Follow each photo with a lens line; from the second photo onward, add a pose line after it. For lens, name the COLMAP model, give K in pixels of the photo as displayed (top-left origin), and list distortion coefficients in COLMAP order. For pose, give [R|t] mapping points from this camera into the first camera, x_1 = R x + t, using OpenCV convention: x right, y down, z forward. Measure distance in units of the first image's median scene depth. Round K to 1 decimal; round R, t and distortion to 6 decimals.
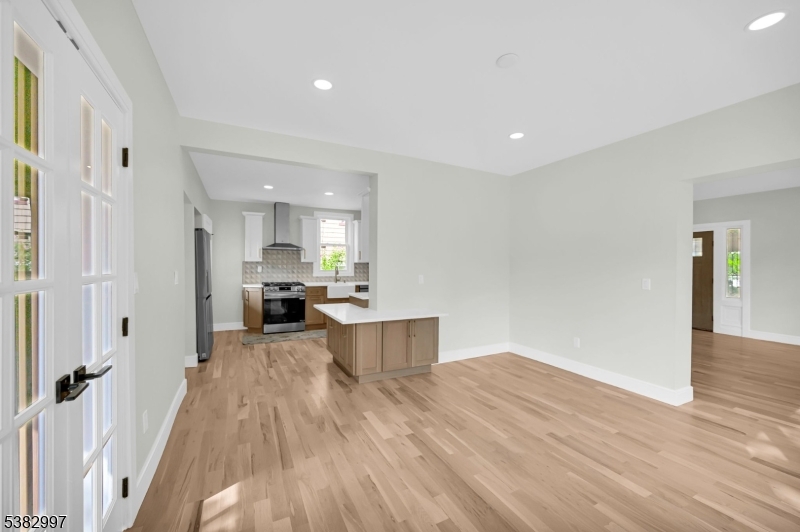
lens RADIAL K [[325.1, 0, 401.9], [0, 325.1, 267.5], [0, 0, 1]] dist [-0.001163, -0.000185]
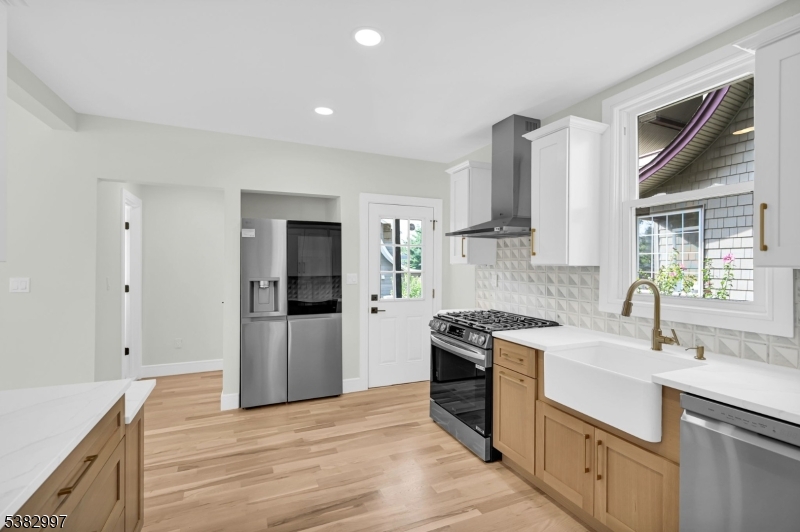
lens RADIAL K [[356.7, 0, 400.0], [0, 356.7, 266.0], [0, 0, 1]] dist [-0.000581, -0.000099]
pose [[-0.054842, -0.000268, -0.998495, 0.094798], [-0.016466, 0.999864, 0.000636, -0.015755], [0.998359, 0.016477, -0.054839, 1.005412]]
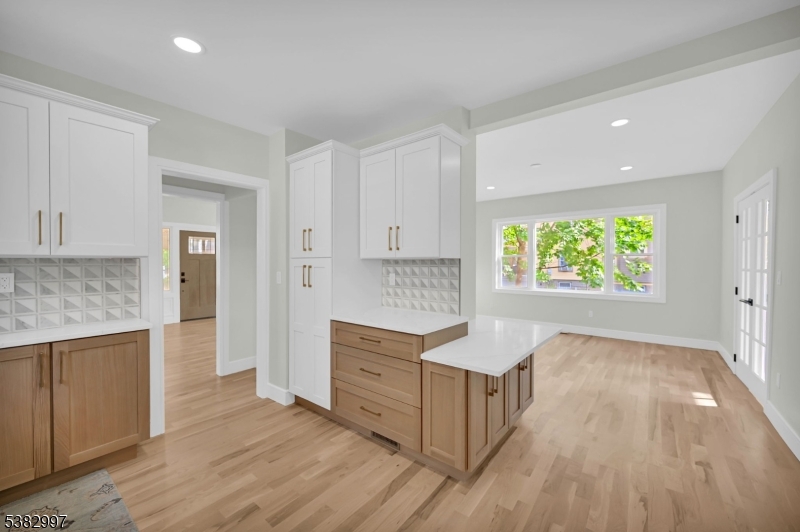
lens RADIAL K [[316.1, 0, 400.9], [0, 316.1, 264.8], [0, 0, 1]] dist [-0.000809, -0.000221]
pose [[-0.417938, -0.012441, 0.908390, -0.428675], [0.002754, 0.999884, 0.014961, -0.011718], [-0.908471, 0.008754, -0.417856, 0.966665]]
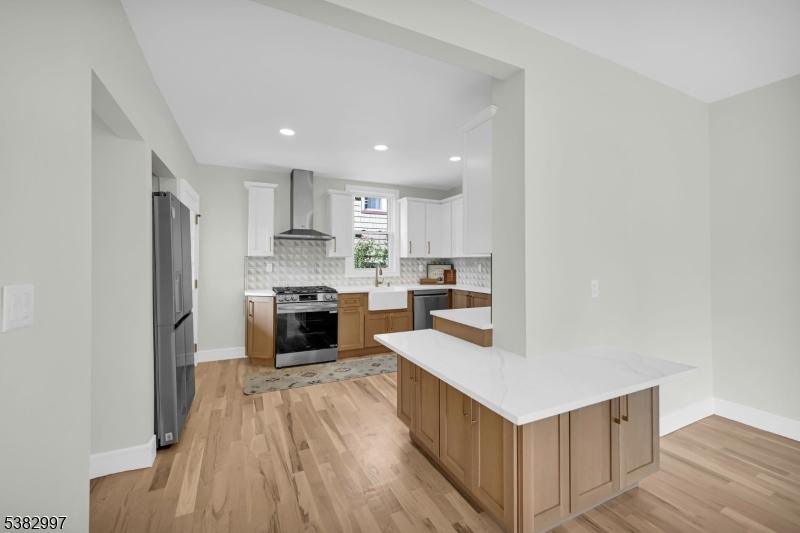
lens RADIAL K [[335.1, 0, 401.7], [0, 335.1, 259.0], [0, 0, 1]] dist [-0.000428, 0.000046]
pose [[0.999796, -0.004203, -0.019730, -0.166170], [0.003928, 0.999895, -0.013982, -0.002550], [0.019787, 0.013901, 0.999708, 0.344670]]
